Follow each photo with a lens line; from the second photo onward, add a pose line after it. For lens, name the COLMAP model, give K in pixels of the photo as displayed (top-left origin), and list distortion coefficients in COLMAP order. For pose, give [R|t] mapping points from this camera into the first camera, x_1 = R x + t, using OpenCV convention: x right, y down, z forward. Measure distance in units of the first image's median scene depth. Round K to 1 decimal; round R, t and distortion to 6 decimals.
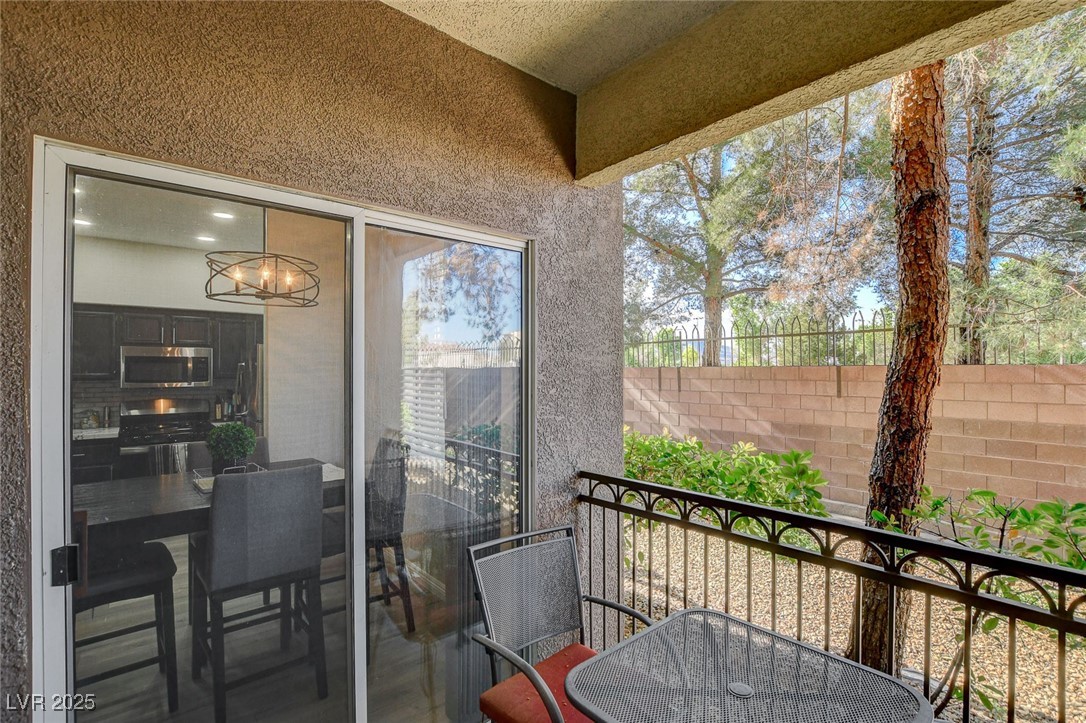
lens RADIAL K [[489.7, 0, 542.7], [0, 489.7, 367.5], [0, 0, 1]] dist [-0.027783, 0.000304]
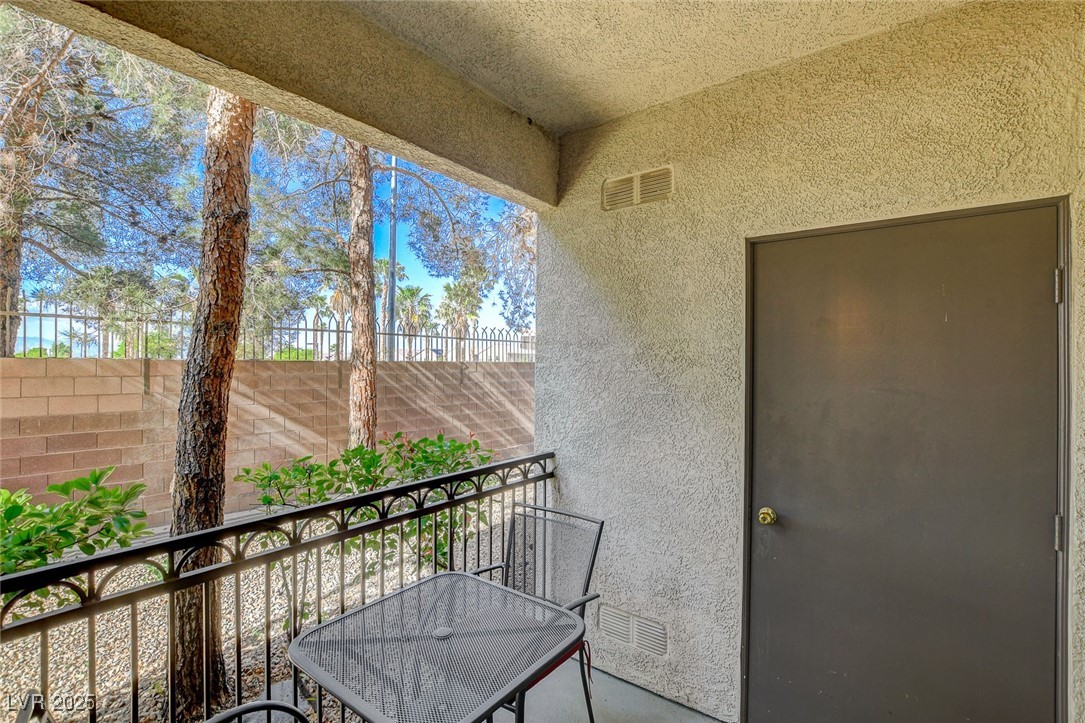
lens RADIAL K [[484.4, 0, 542.0], [0, 484.4, 361.8], [0, 0, 1]] dist [-0.032917, -0.000324]
pose [[-0.211086, 0.002818, 0.977464, -0.423640], [-0.009355, 0.999944, -0.004903, -0.006487], [-0.977423, -0.010179, -0.211047, 0.517776]]
